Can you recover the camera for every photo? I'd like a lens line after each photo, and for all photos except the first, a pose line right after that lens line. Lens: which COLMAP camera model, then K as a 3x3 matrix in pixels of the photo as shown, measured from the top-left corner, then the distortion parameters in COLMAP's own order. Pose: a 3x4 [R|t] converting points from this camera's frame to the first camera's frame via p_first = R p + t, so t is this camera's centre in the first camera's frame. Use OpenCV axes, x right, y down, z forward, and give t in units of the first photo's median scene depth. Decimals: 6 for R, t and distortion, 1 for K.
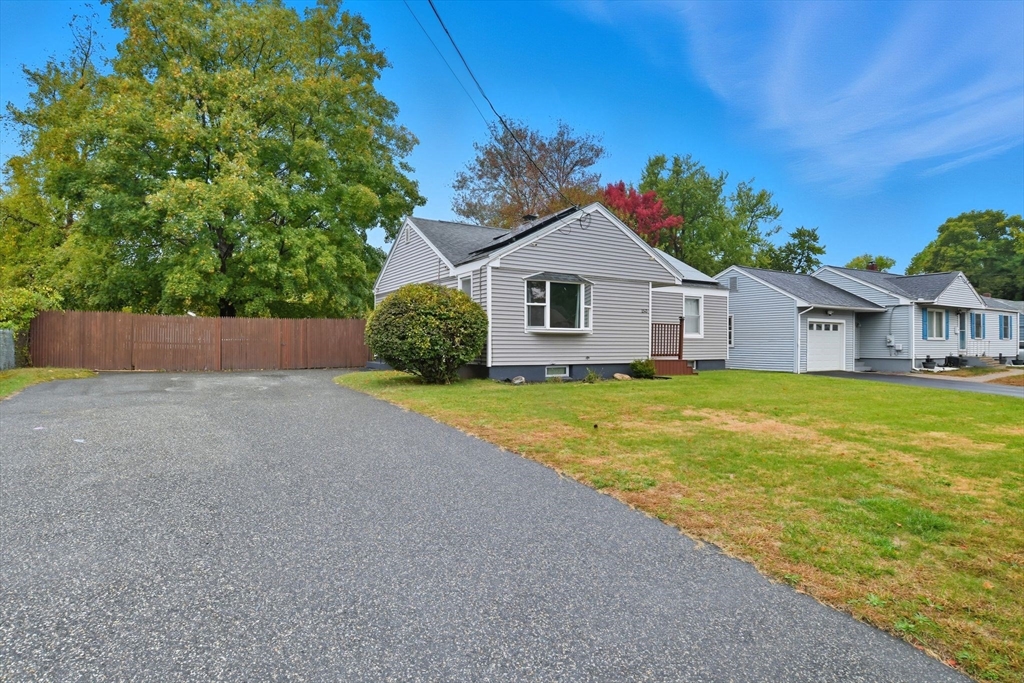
lens RADIAL K [[527.4, 0, 526.5], [0, 527.4, 334.8], [0, 0, 1]] dist [-0.002336, 0.001011]
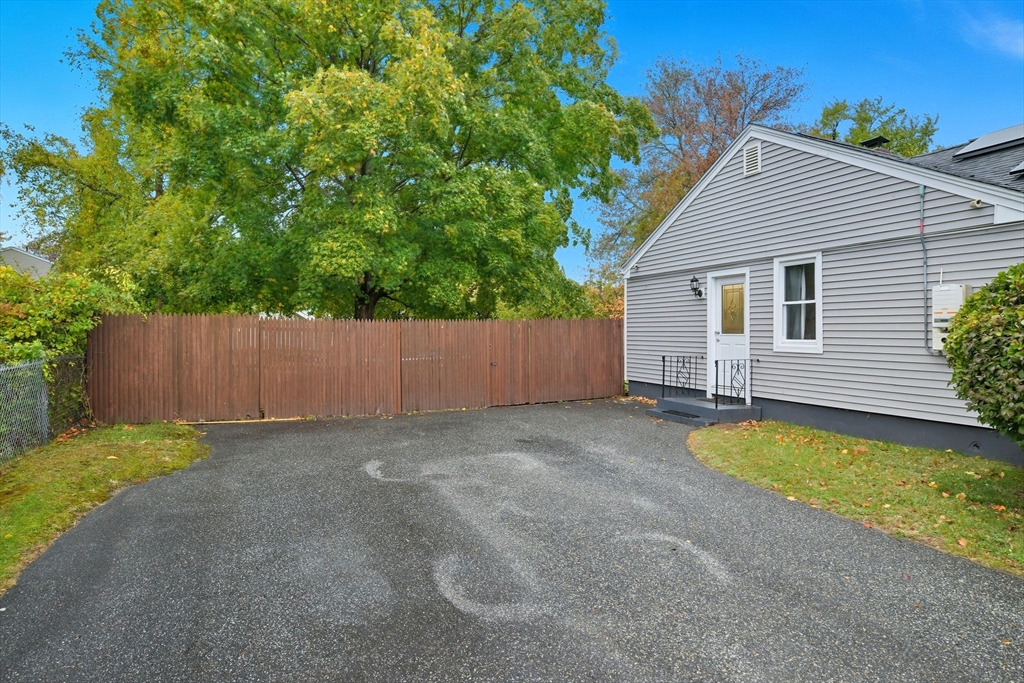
lens RADIAL K [[522.4, 0, 512.3], [0, 522.4, 338.8], [0, 0, 1]] dist [-0.070867, 0.033525]
pose [[0.992716, -0.011507, -0.119931, -0.257949], [0.014531, 0.999597, 0.024369, -0.016126], [0.119602, -0.025934, 0.992483, 0.307021]]
